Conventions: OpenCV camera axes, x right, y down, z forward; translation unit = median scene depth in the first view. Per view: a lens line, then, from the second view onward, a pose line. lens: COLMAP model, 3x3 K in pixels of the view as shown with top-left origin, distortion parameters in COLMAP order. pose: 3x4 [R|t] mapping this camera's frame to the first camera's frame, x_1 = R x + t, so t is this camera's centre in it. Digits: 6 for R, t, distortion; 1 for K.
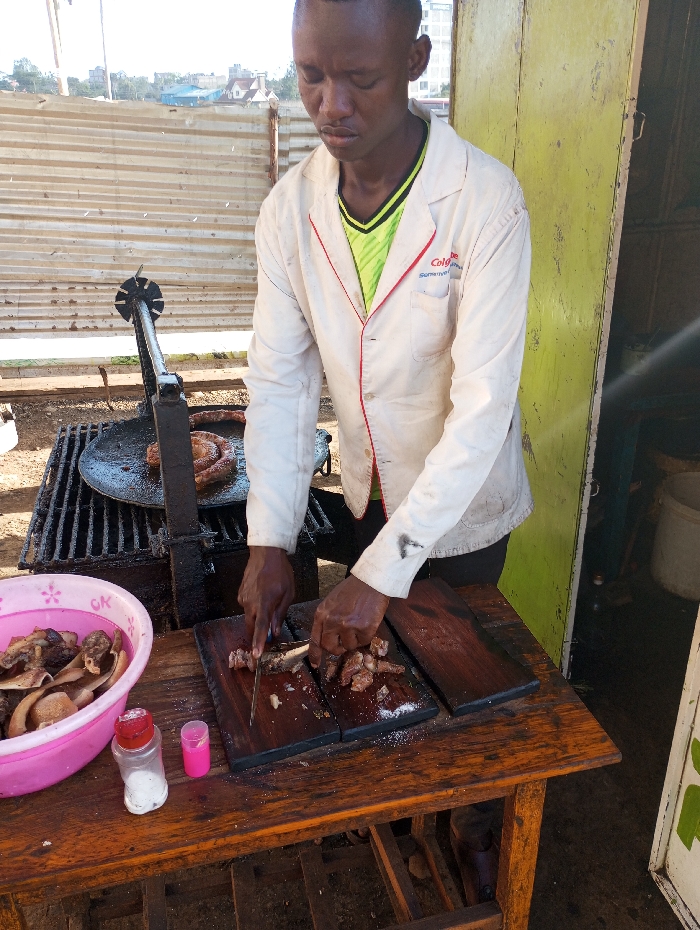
lens RADIAL K [[758.8, 0, 350.4], [0, 758.8, 452.7], [0, 0, 1]] dist [0.061118, -0.078454]
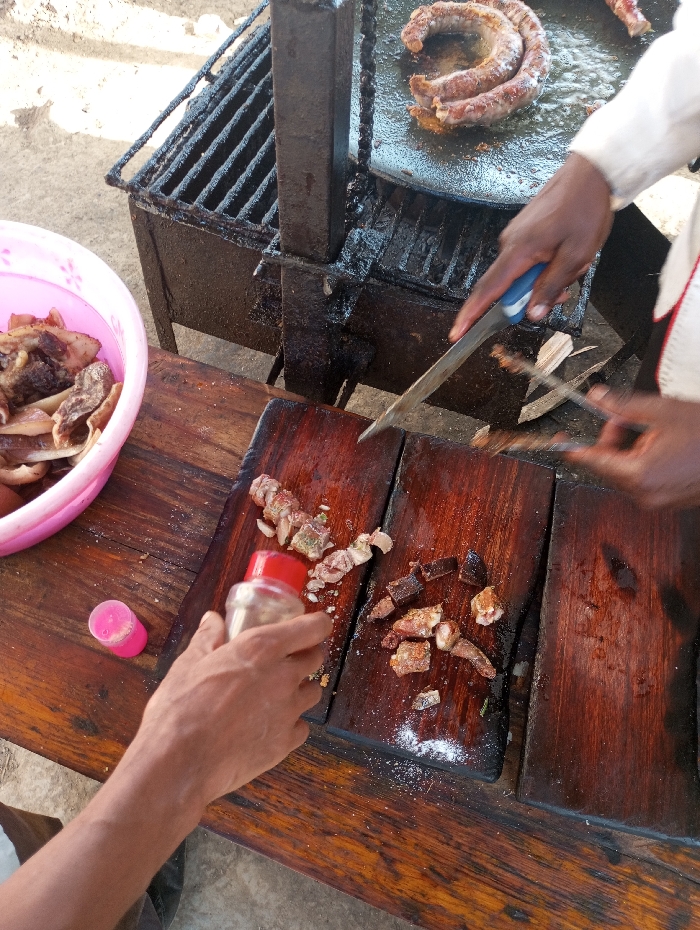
lens RADIAL K [[761.2, 0, 357.2], [0, 761.2, 461.5], [0, 0, 1]] dist [0.067516, -0.091589]
pose [[0.804116, 0.523084, -0.282456, 0.069930], [-0.255120, 0.732806, 0.630800, -0.178467], [0.536947, -0.435176, 0.722710, 0.631202]]
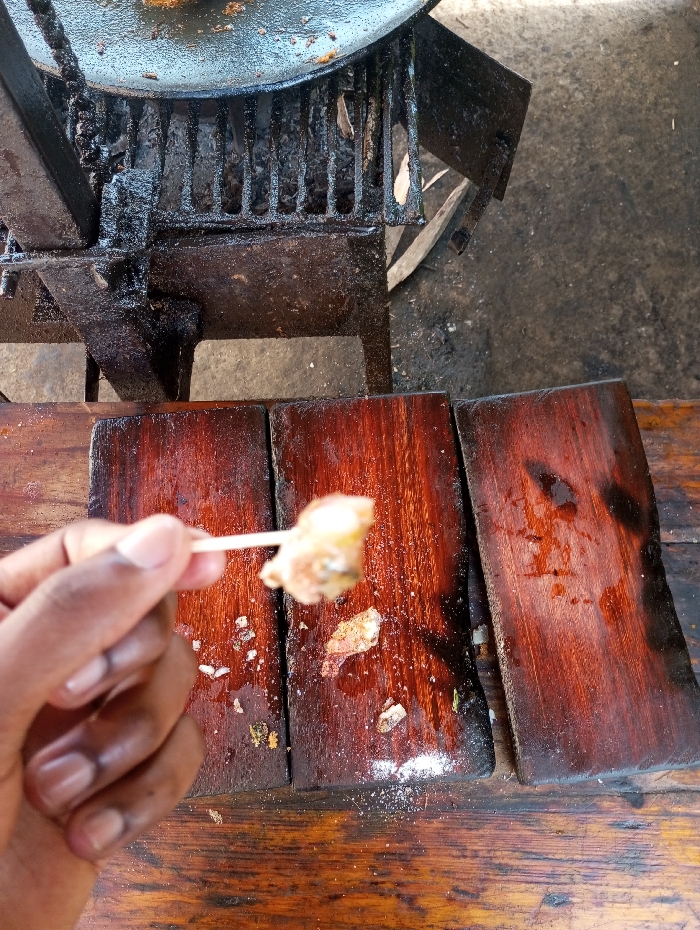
lens RADIAL K [[758.8, 0, 350.4], [0, 758.8, 452.7], [0, 0, 1]] dist [0.061118, -0.078454]
pose [[0.960015, 0.249486, -0.126995, 0.036385], [-0.071728, 0.657702, 0.749855, -0.182341], [0.270603, -0.710763, 0.649299, 0.795549]]
